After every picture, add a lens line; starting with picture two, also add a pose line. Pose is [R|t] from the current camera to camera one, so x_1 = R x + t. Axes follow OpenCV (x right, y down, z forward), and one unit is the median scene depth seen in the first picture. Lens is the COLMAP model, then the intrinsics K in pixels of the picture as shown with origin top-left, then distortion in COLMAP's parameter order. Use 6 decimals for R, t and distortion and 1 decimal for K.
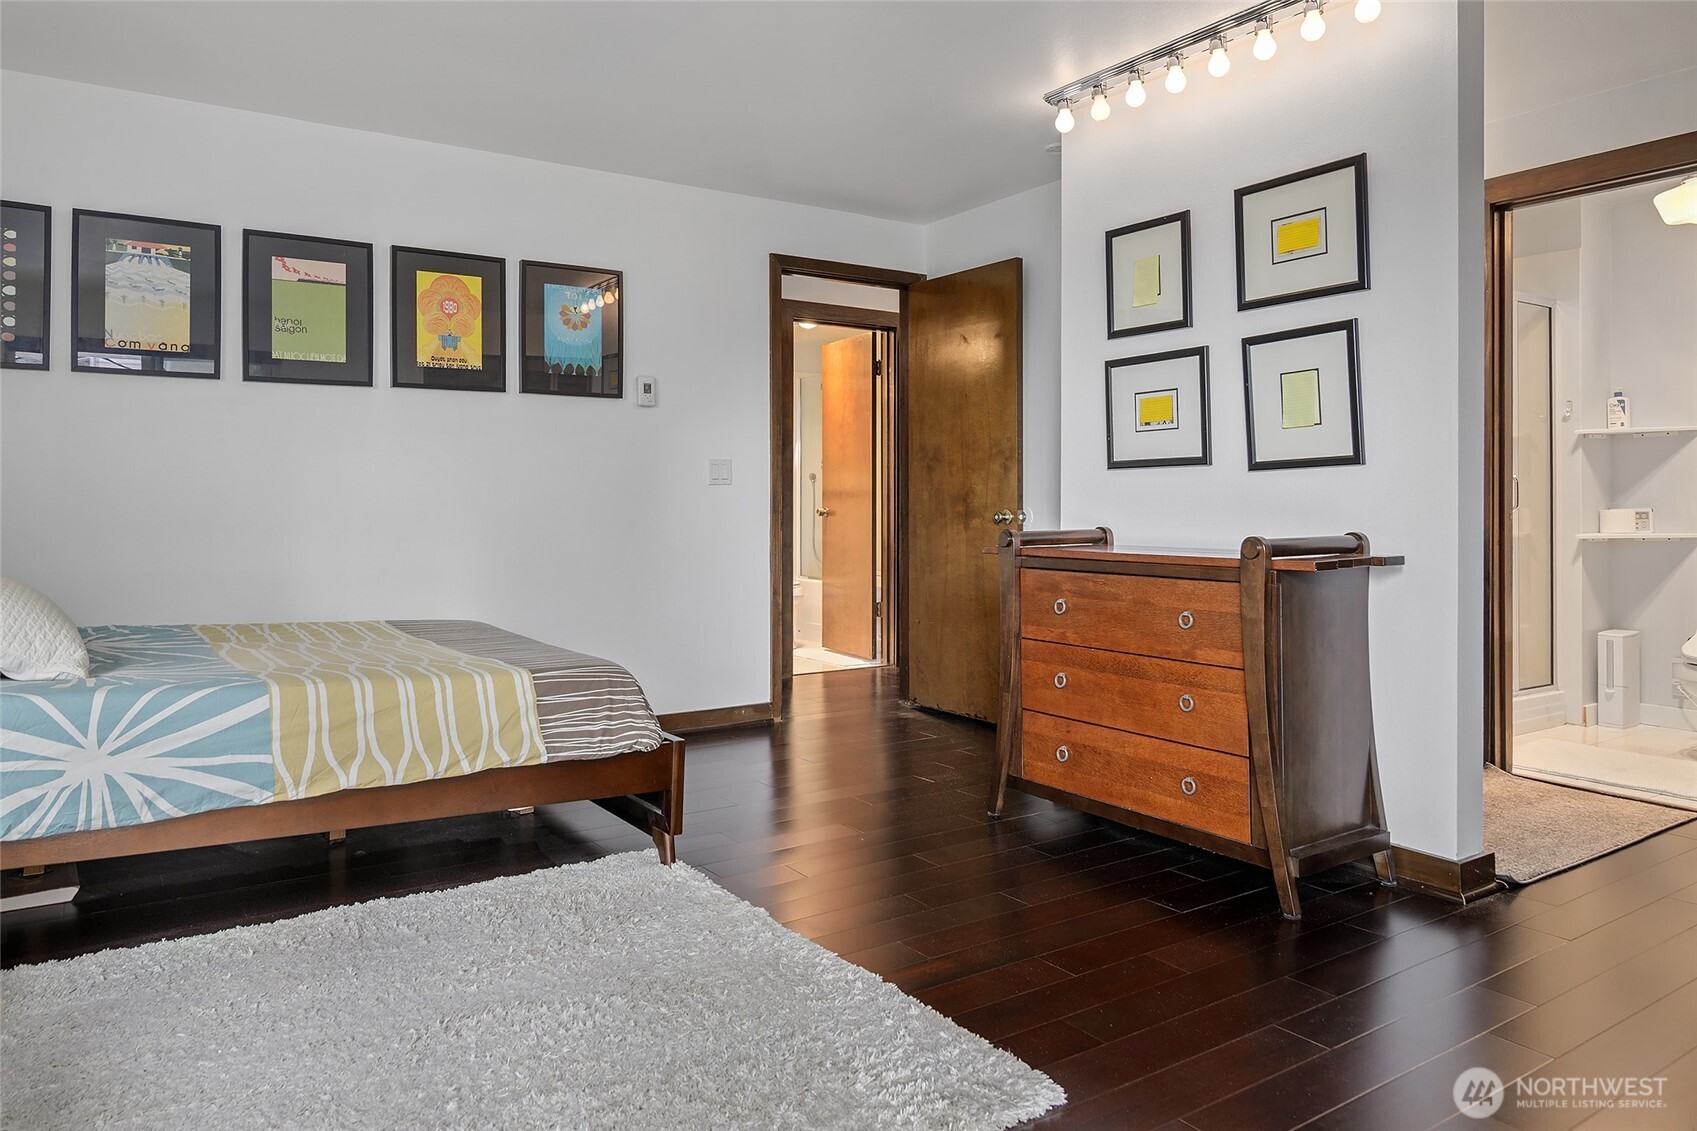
lens RADIAL K [[1142.9, 0, 851.8], [0, 1142.9, 475.3], [0, 0, 1]] dist [0.010330, 0.001697]
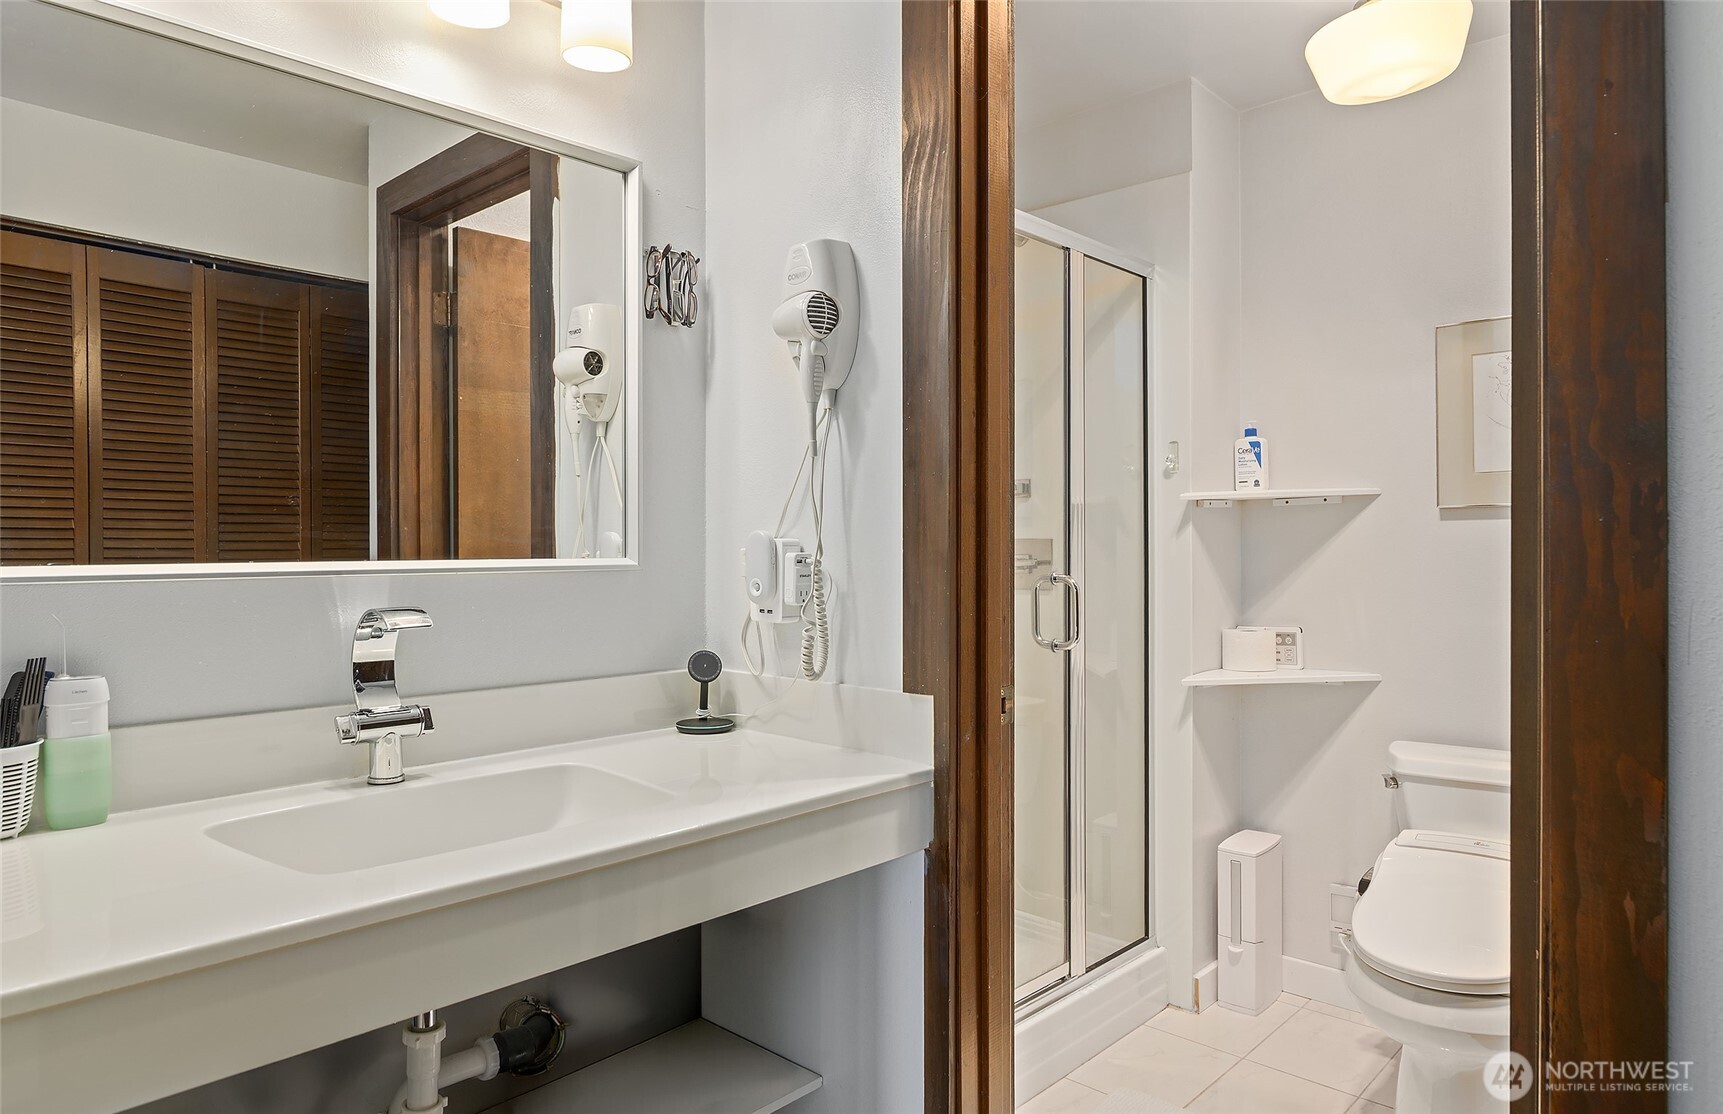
lens RADIAL K [[1072.4, 0, 859.4], [0, 1072.4, 556.1], [0, 0, 1]] dist [0.000398, -0.000327]
pose [[0.973109, -0.007782, 0.230212, 0.349392], [0.003689, 0.999827, 0.018205, -0.018201], [-0.230314, -0.016866, 0.972970, 0.516813]]
